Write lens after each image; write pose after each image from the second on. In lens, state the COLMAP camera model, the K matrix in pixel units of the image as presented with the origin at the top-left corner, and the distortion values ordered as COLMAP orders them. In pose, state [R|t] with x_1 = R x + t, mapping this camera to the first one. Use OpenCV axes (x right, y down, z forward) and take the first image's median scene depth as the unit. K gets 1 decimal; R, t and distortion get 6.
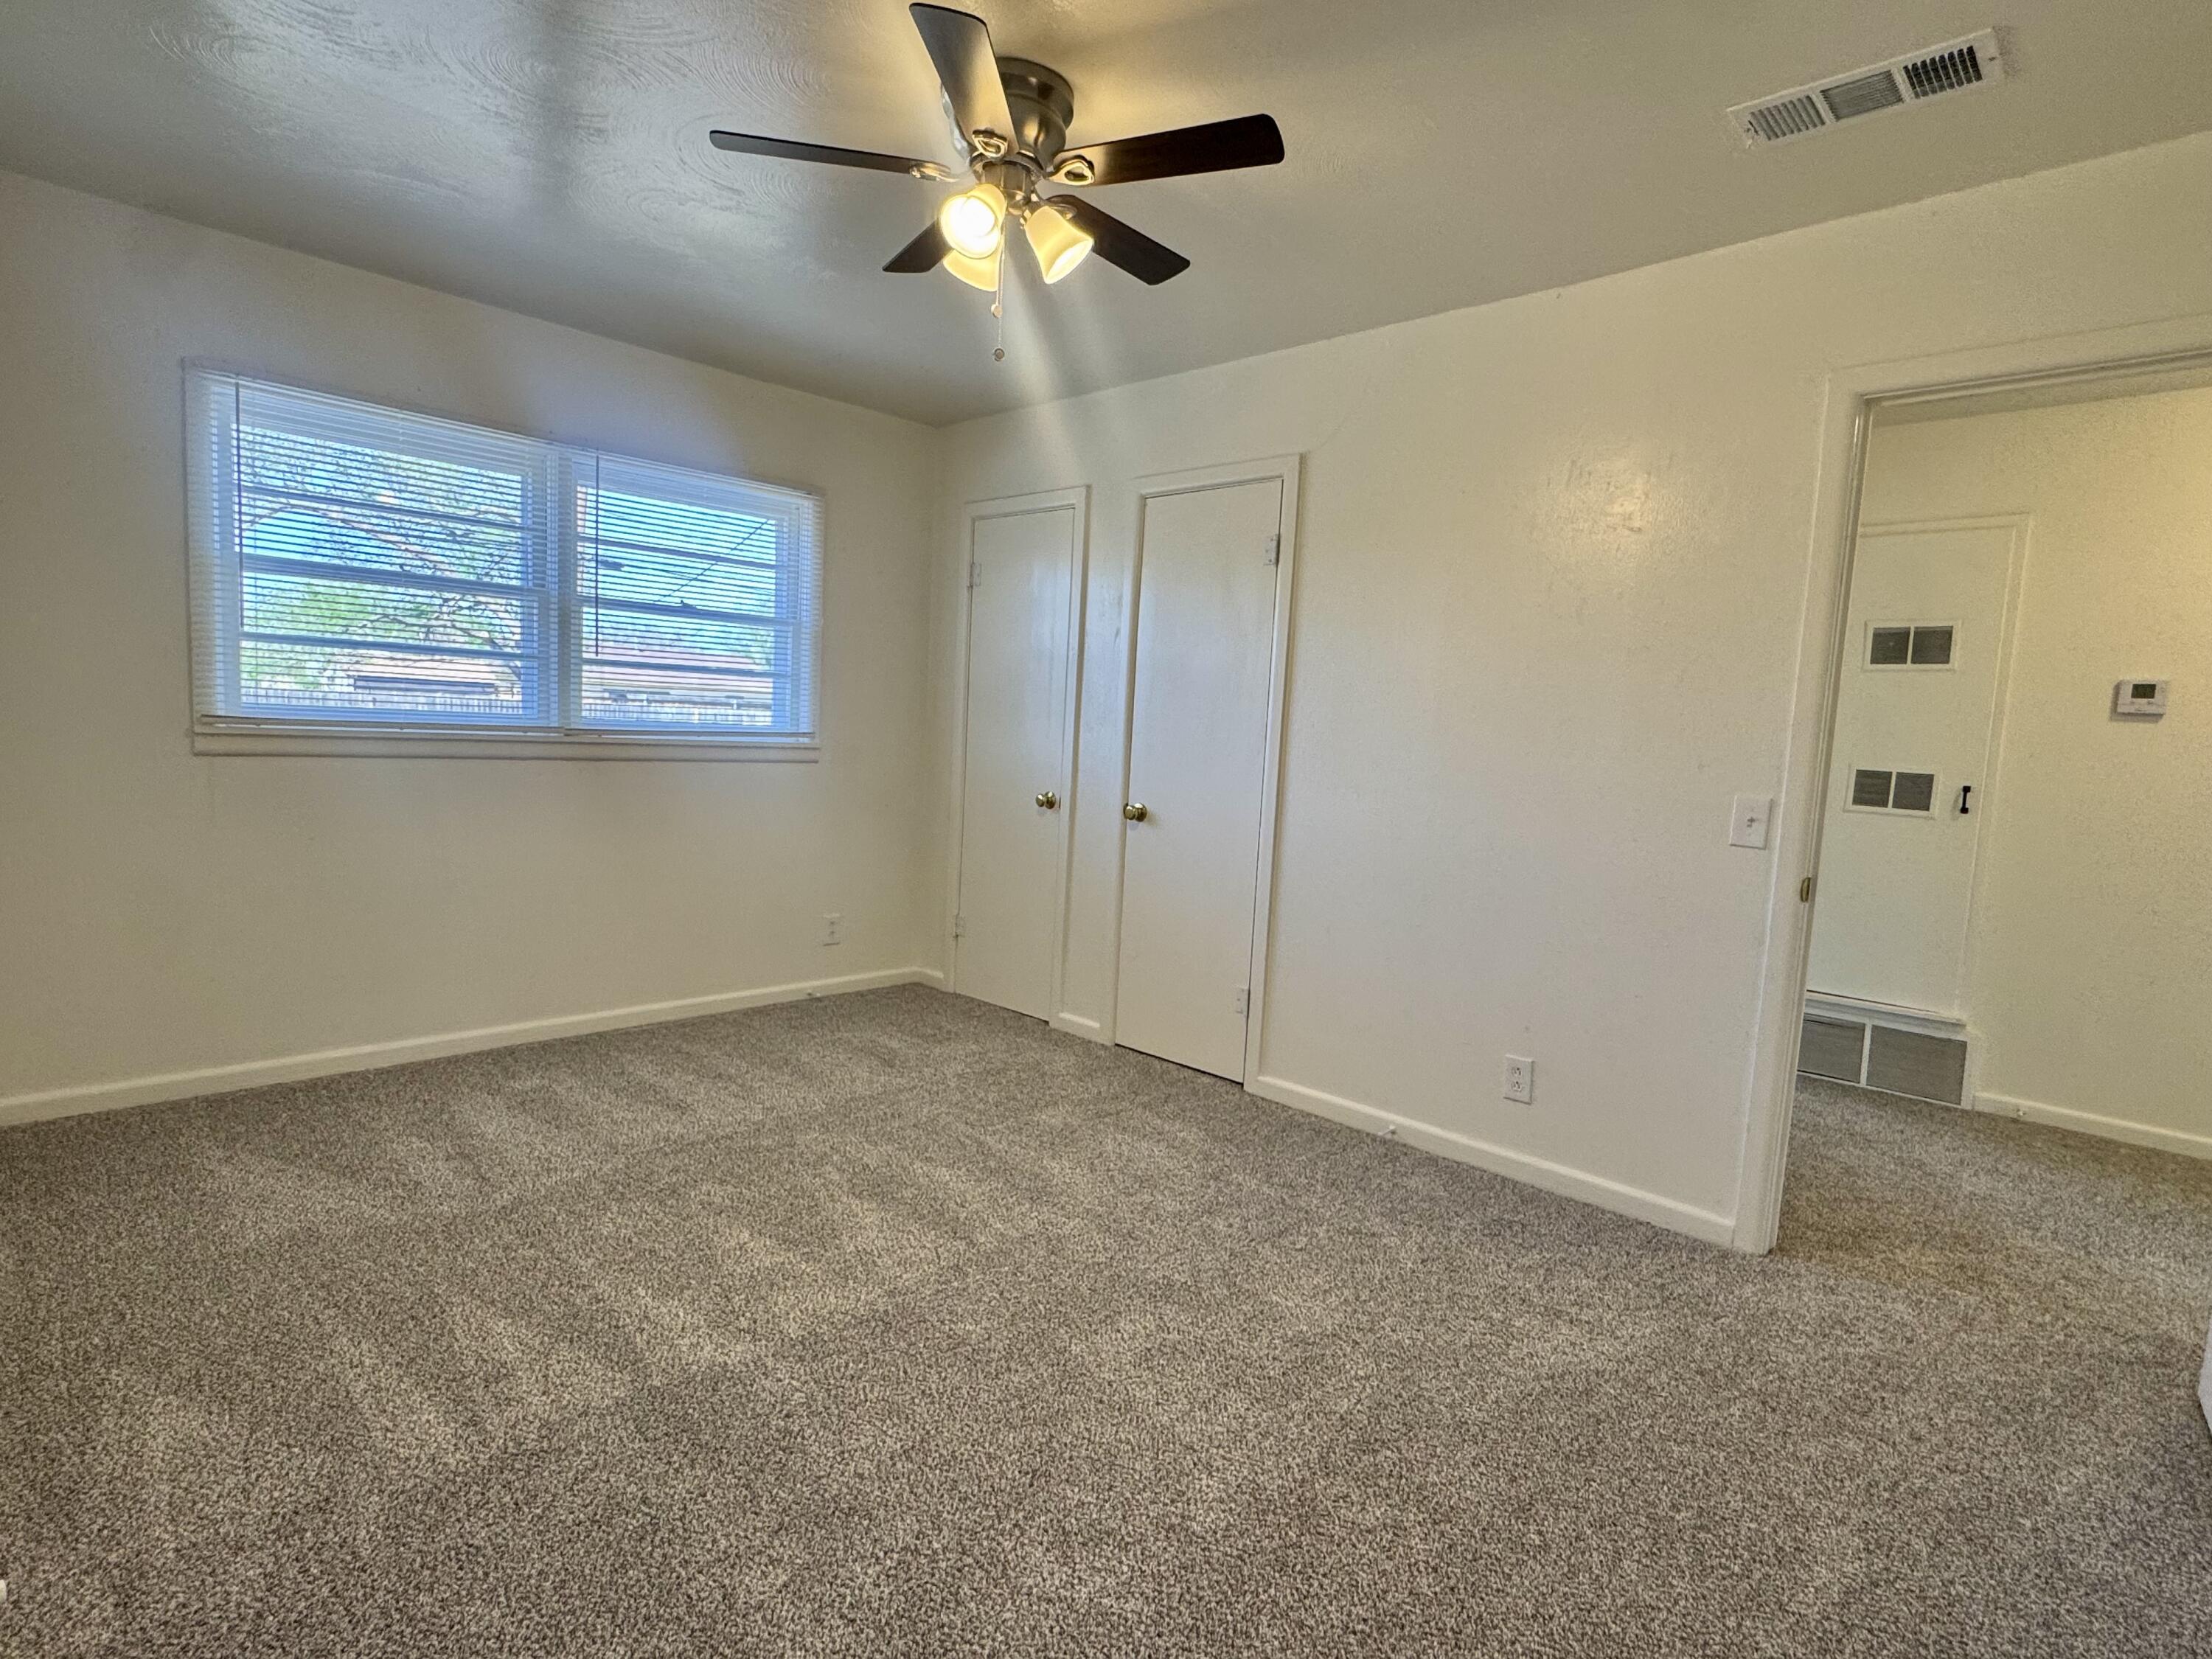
lens RADIAL K [[1130.8, 0, 1106.0], [0, 1130.8, 829.5], [0, 0, 1]] dist [-0.001163, -0.001219]
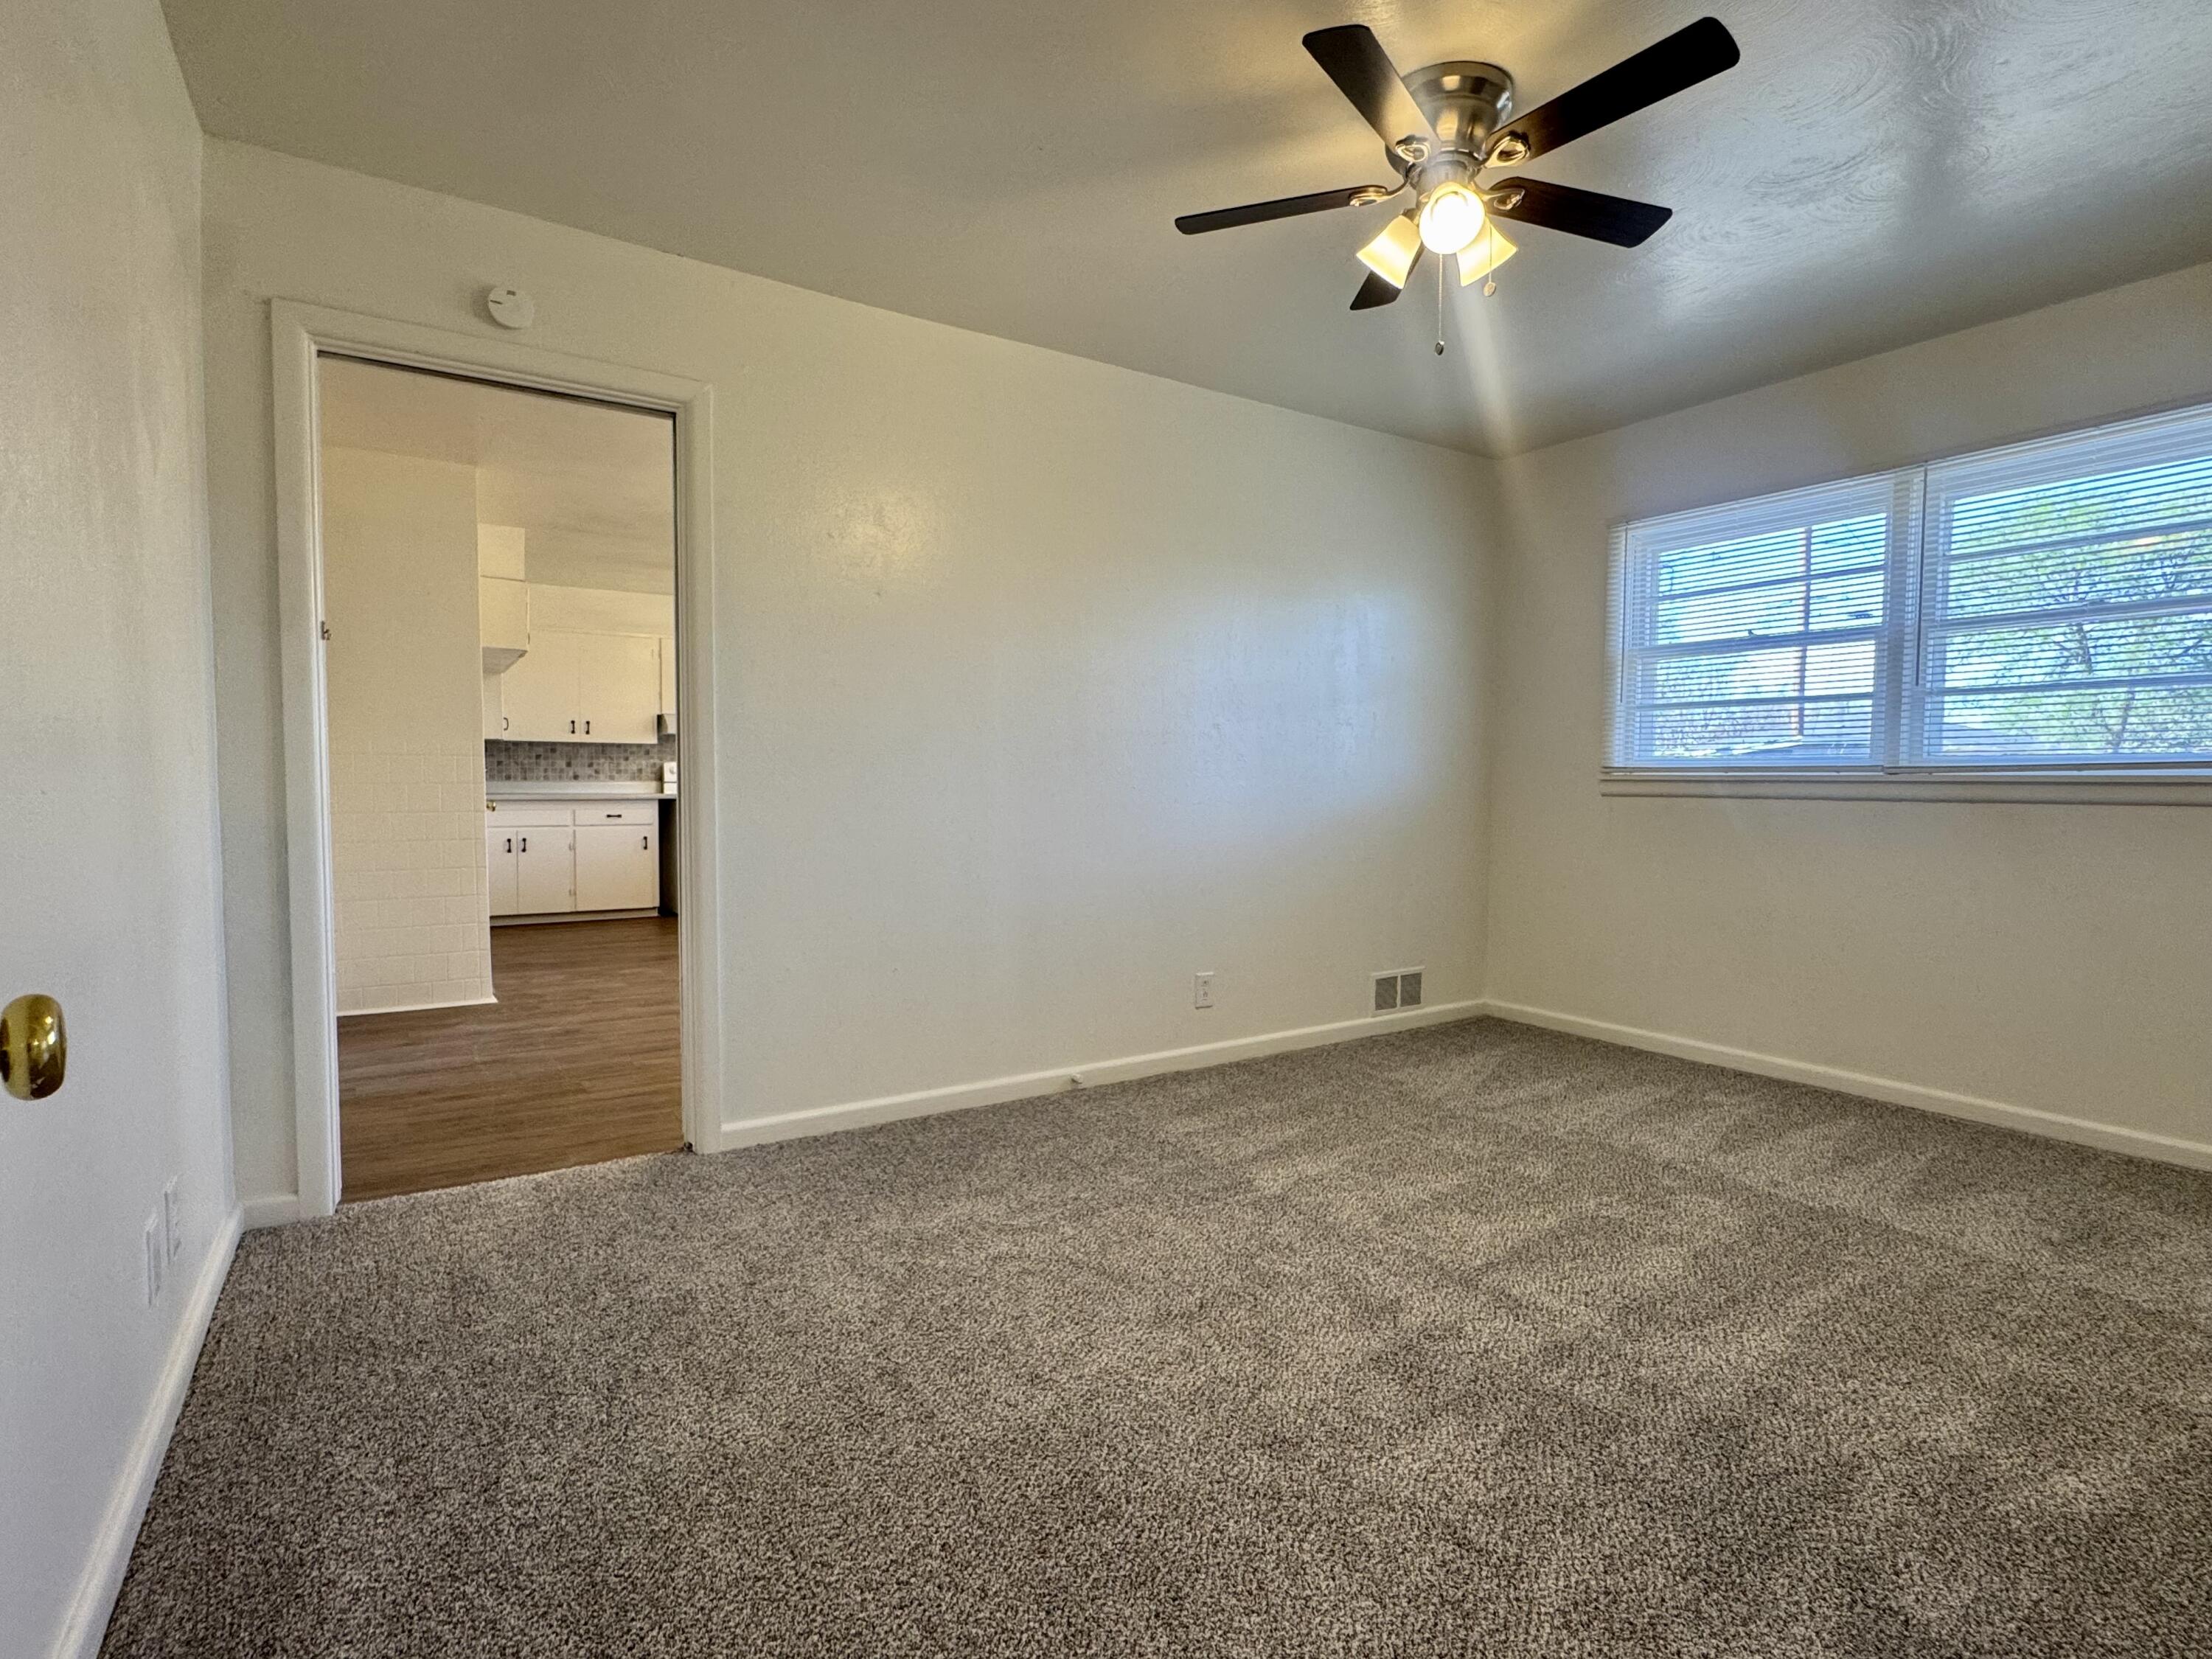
lens RADIAL K [[1099.7, 0, 1103.6], [0, 1099.7, 828.5], [0, 0, 1]] dist [-0.003201, 0.000431]
pose [[-0.218310, -0.005732, -0.975863, 0.656517], [-0.108220, 0.993957, 0.018371, 0.017990], [0.969860, 0.109618, -0.217612, 0.672636]]
